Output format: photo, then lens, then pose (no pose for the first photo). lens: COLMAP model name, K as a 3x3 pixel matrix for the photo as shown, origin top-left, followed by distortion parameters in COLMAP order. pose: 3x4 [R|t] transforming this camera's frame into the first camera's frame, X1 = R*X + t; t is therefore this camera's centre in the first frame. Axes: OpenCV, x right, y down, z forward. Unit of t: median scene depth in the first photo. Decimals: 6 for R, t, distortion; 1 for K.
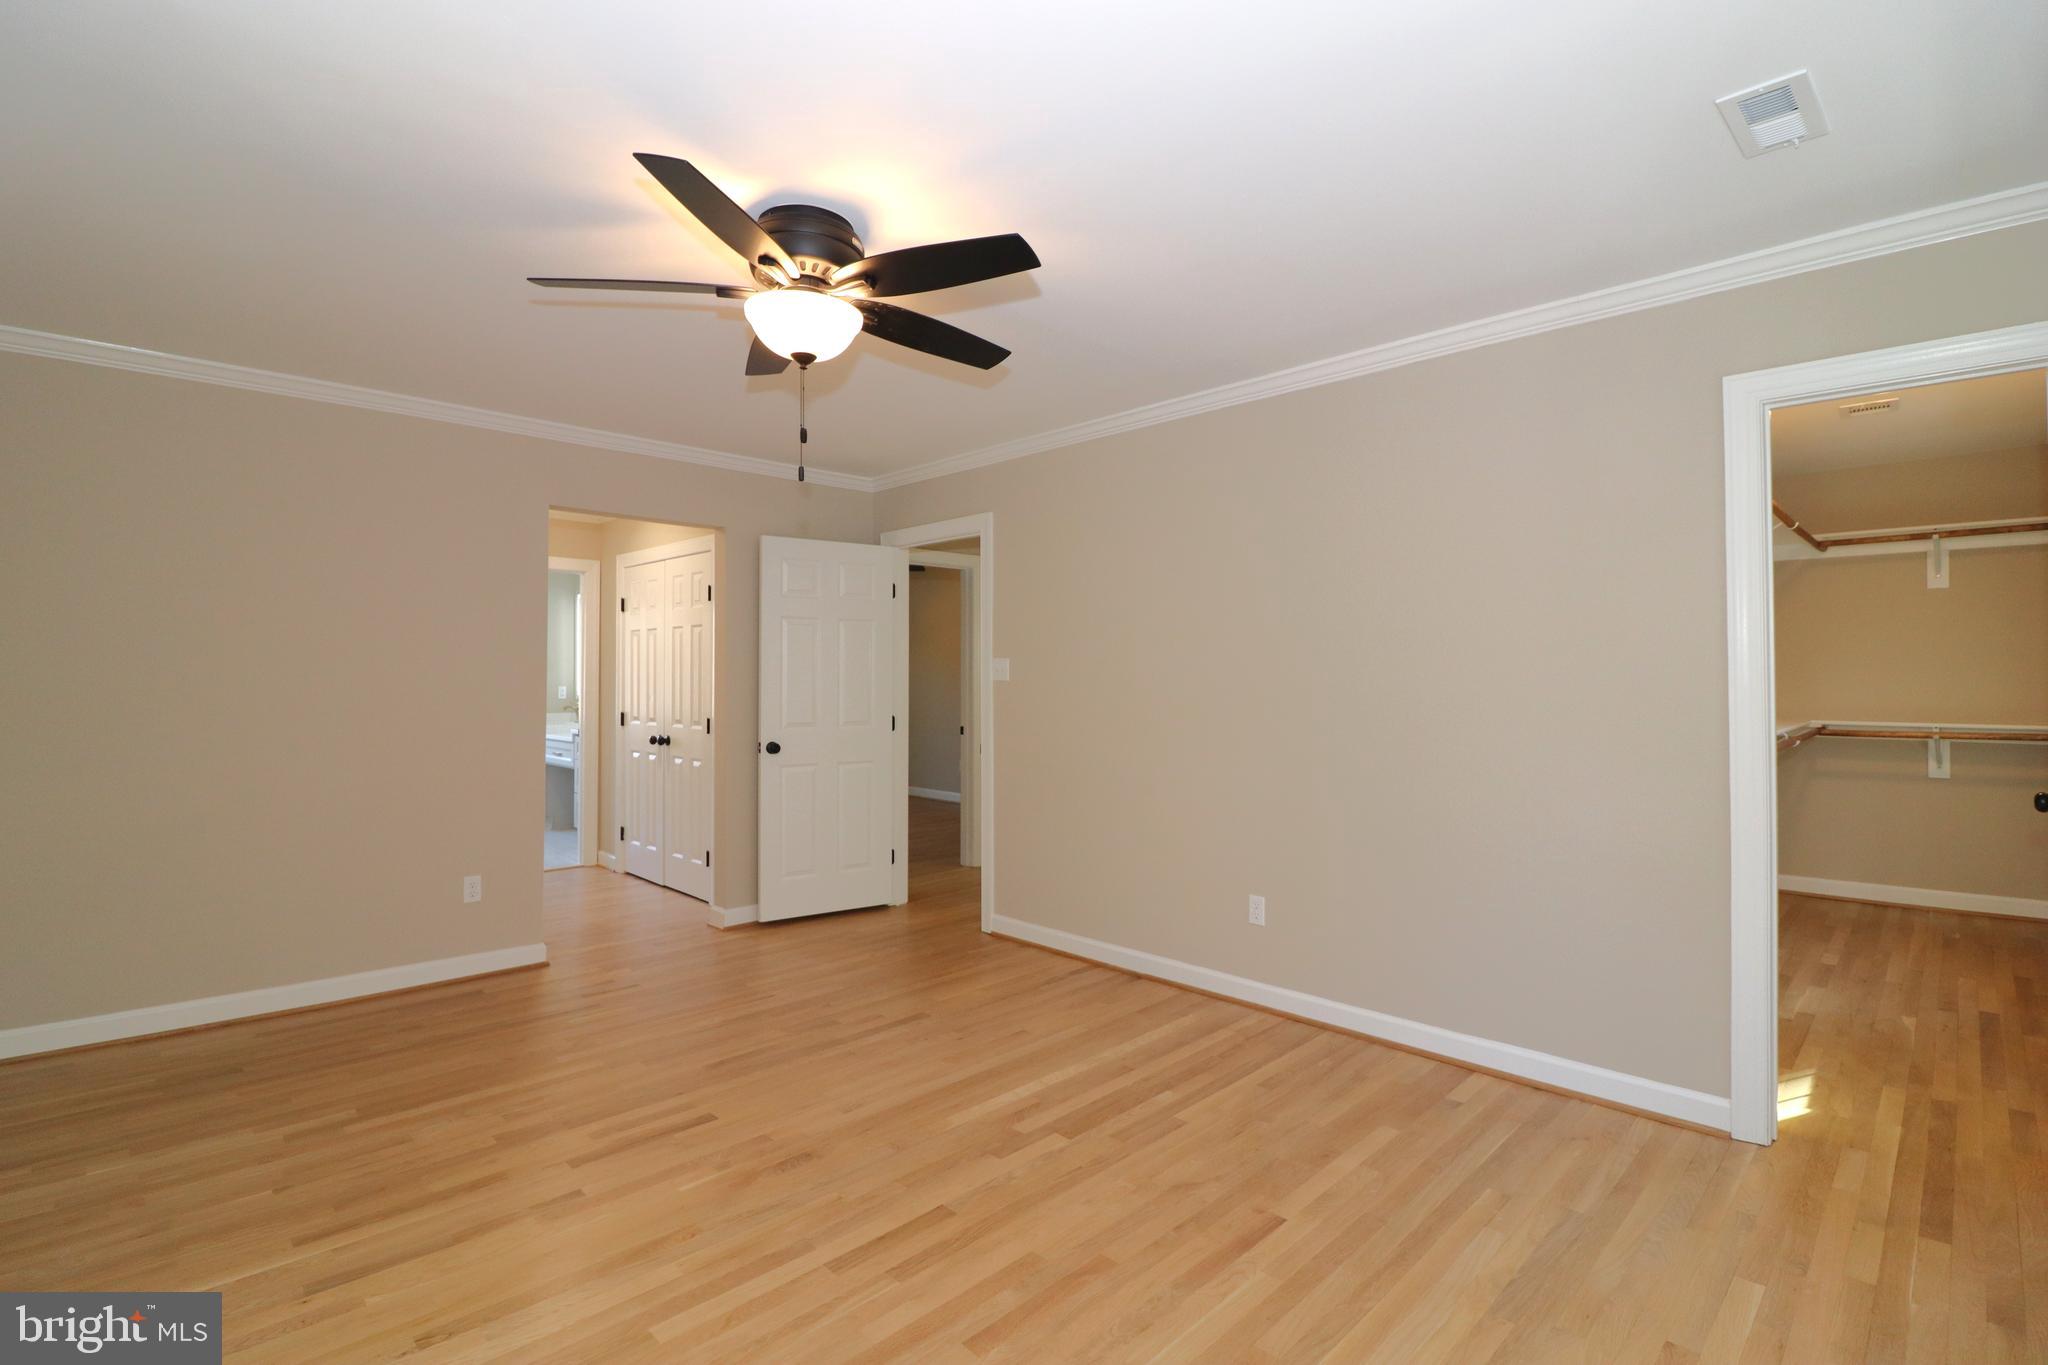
lens RADIAL K [[962.7, 0, 1024.0], [0, 962.7, 682.5], [0, 0, 1]] dist [-0.002354, -0.001177]
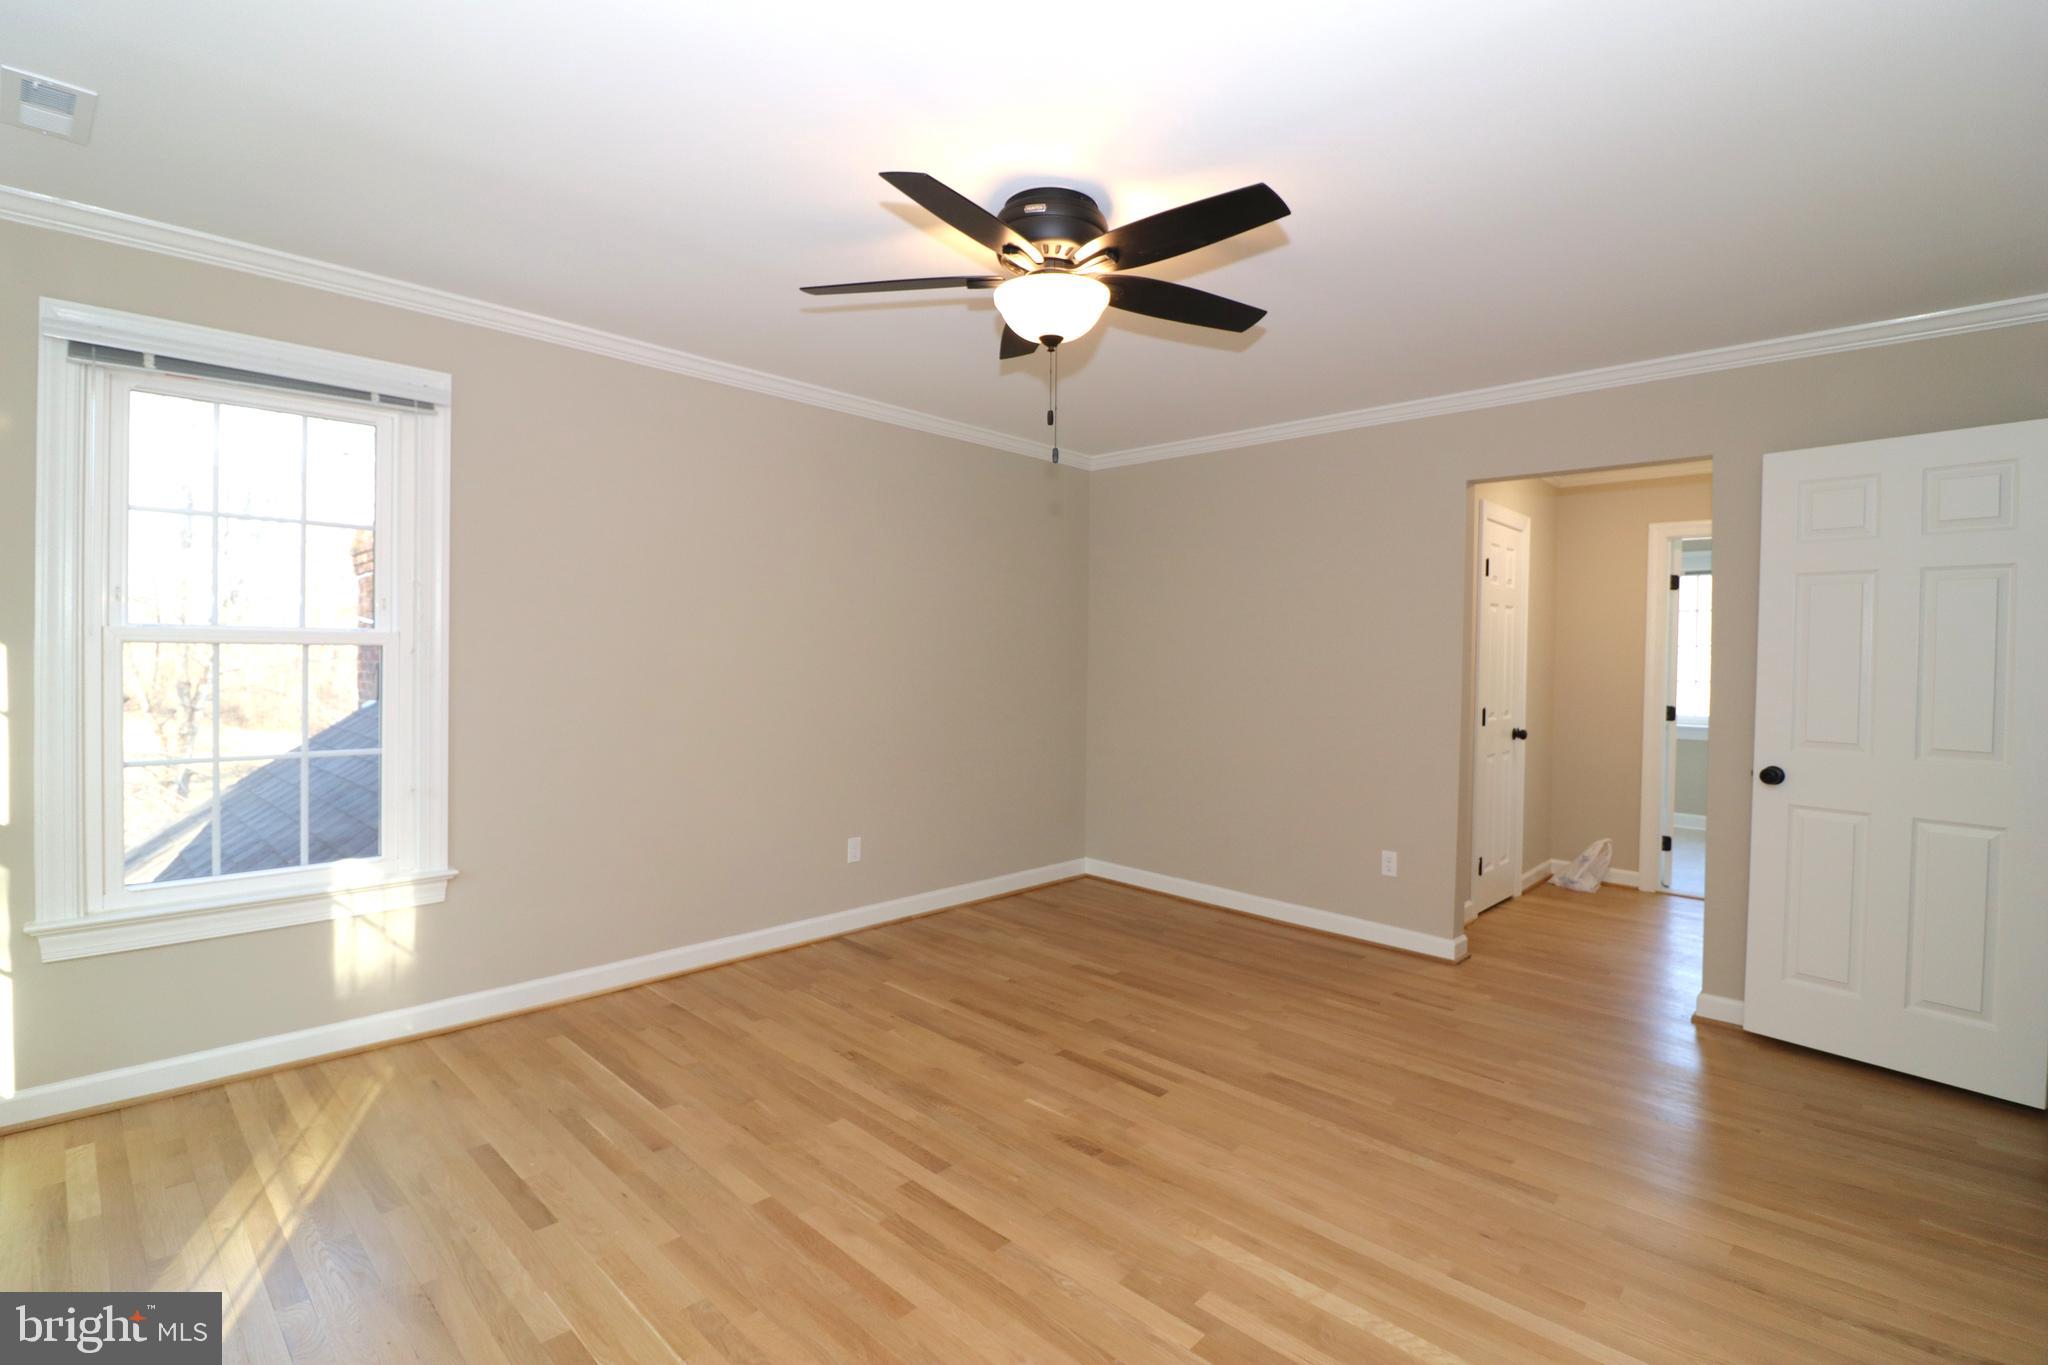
lens RADIAL K [[962.7, 0, 1024.0], [0, 962.7, 682.5], [0, 0, 1]] dist [-0.002354, -0.001177]
pose [[0.005485, 0.022979, -0.999721, 0.695524], [-0.015694, 0.999615, 0.022891, -0.003643], [0.999862, 0.015564, 0.005844, 0.858783]]
